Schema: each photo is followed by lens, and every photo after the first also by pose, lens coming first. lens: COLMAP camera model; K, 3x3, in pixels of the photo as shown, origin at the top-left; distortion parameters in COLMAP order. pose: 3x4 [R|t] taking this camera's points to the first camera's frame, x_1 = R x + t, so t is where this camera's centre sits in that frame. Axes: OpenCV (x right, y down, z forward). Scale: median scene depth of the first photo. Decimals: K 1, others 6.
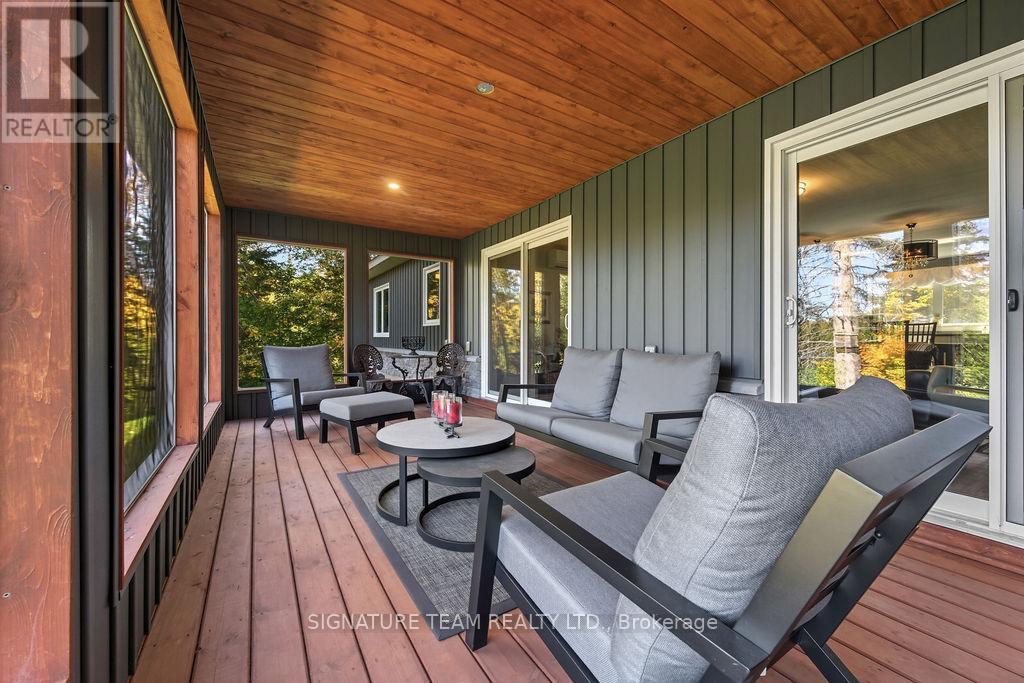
lens RADIAL K [[403.9, 0, 511.2], [0, 403.9, 339.3], [0, 0, 1]] dist [0.003720, -0.000454]
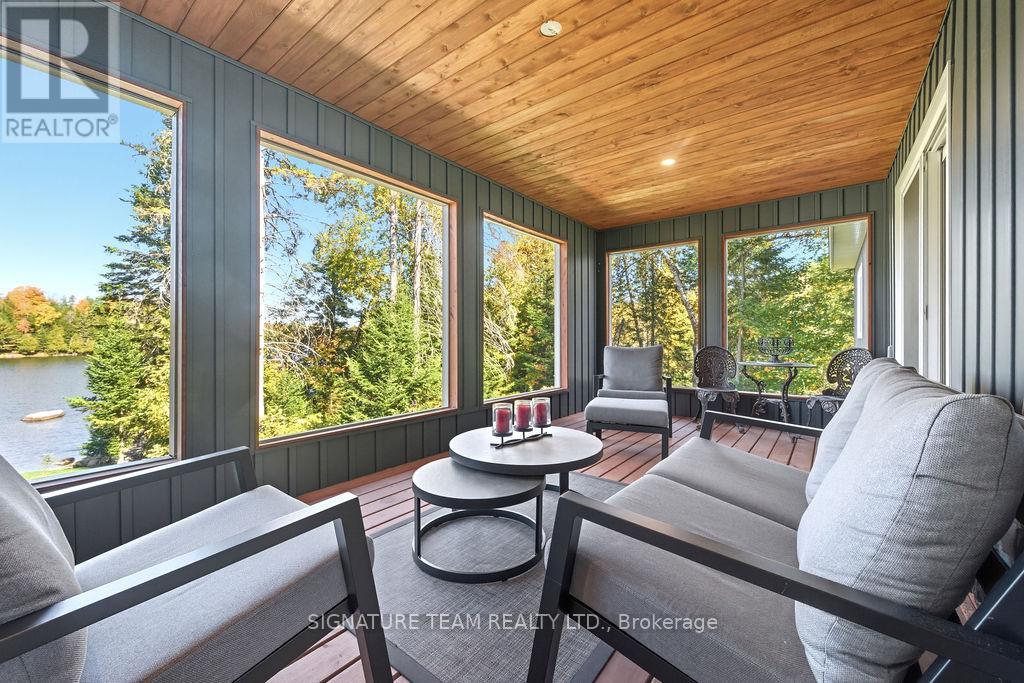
lens RADIAL K [[403.9, 0, 513.1], [0, 403.9, 339.5], [0, 0, 1]] dist [0.003720, -0.000454]
pose [[0.328884, 0.002287, -0.944368, 0.508378], [-0.003240, 0.999994, 0.001293, -0.004602], [0.944365, 0.002634, 0.328889, 0.507152]]
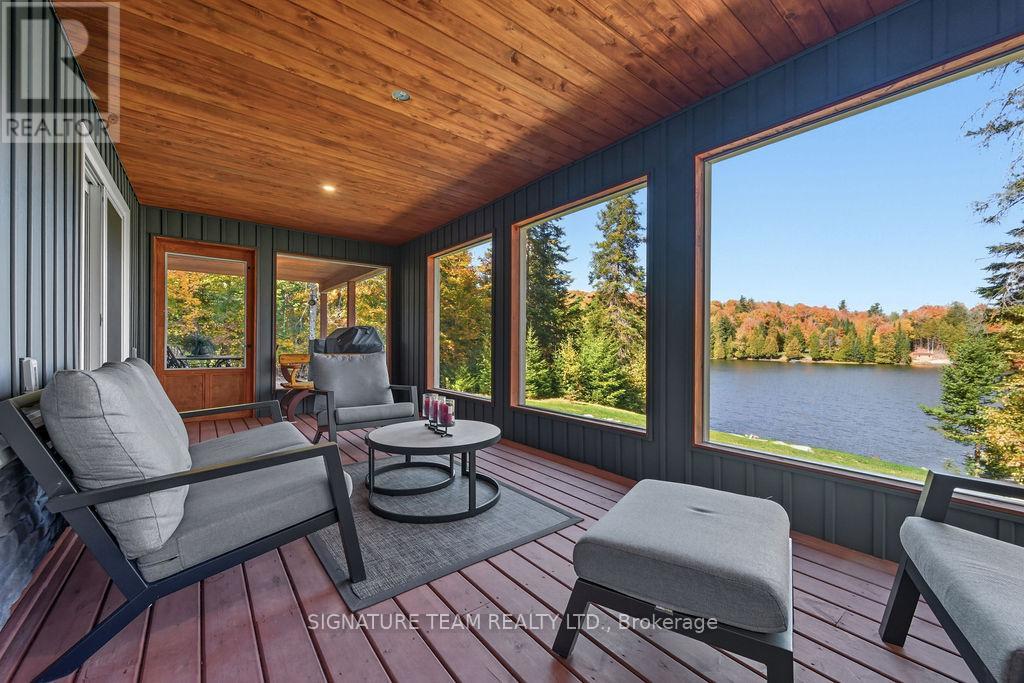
lens RADIAL K [[403.9, 0, 514.3], [0, 403.9, 344.2], [0, 0, 1]] dist [0.003720, -0.000454]
pose [[-0.994898, -0.004421, -0.100786, -0.186805], [-0.004068, 0.999985, -0.003708, -0.000410], [0.100801, -0.003279, -0.994901, 1.537570]]
